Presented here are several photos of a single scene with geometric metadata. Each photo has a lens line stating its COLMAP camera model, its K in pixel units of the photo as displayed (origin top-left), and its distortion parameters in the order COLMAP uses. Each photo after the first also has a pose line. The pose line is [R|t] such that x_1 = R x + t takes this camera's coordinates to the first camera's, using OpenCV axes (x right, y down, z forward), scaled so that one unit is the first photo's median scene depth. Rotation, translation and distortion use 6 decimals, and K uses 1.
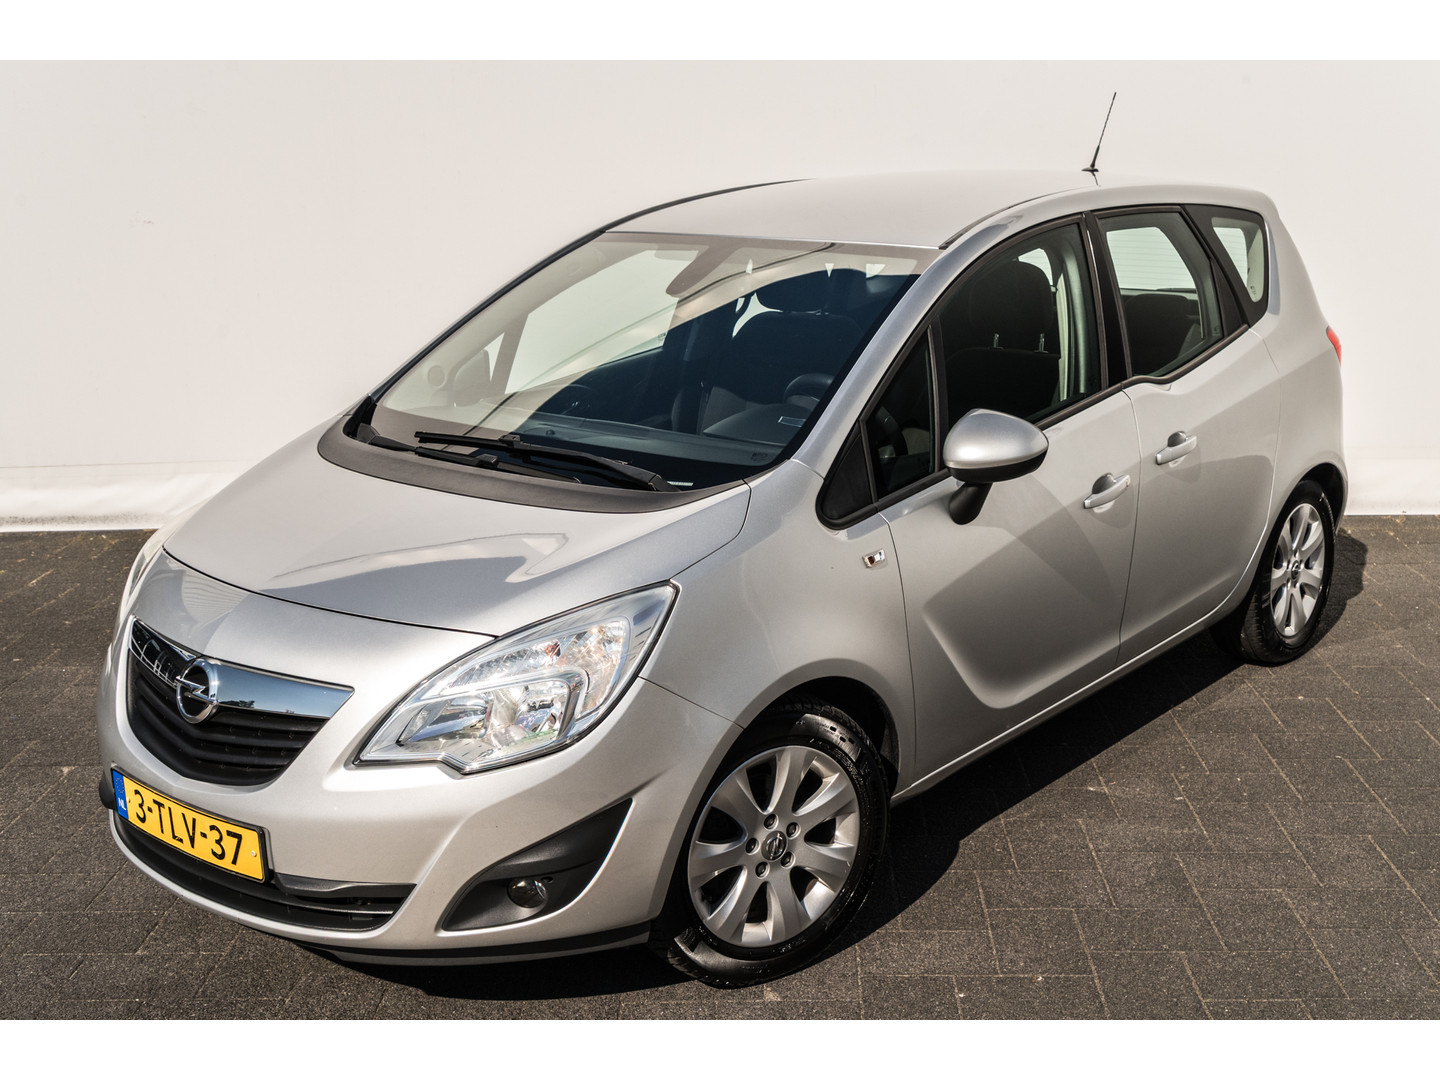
lens RADIAL K [[1647.8, 0, 723.2], [0, 1647.8, 535.1], [0, 0, 1]] dist [0.011679, 0.000000]
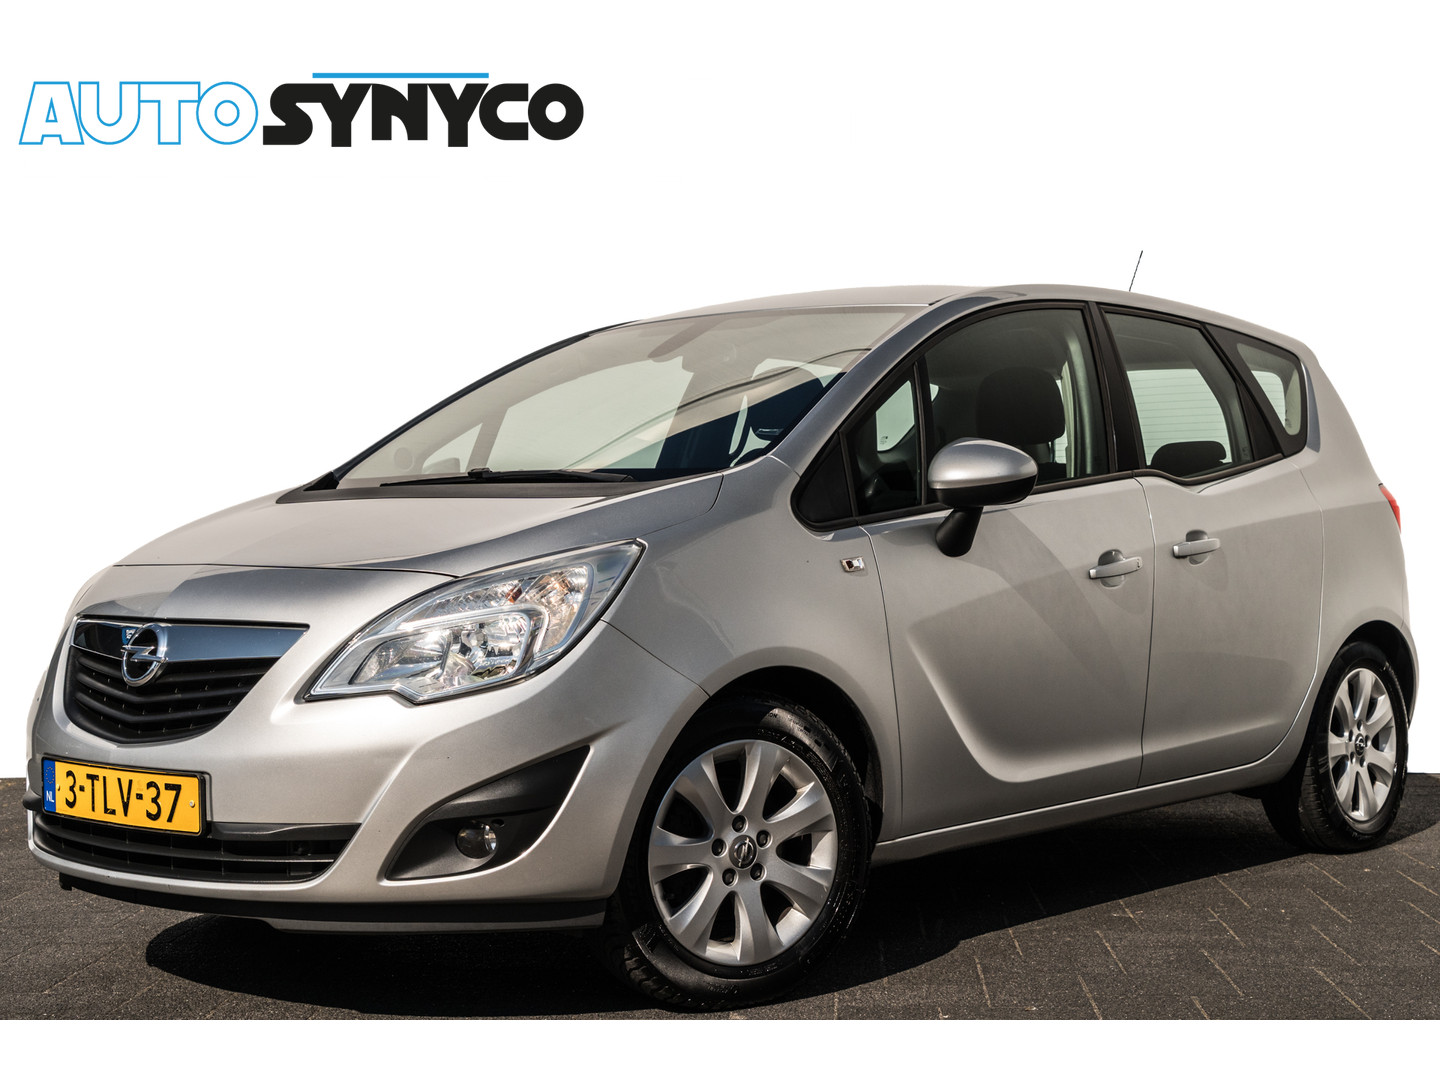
lens RADIAL K [[2123.9, 0, 714.6], [0, 2123.9, 546.4], [0, 0, 1]] dist [0.017592, 0.000000]
pose [[0.999718, 0.012673, -0.020064, 0.036112], [-0.017264, 0.968482, -0.248486, 0.314228], [0.016282, 0.248763, 0.968428, -0.199916]]
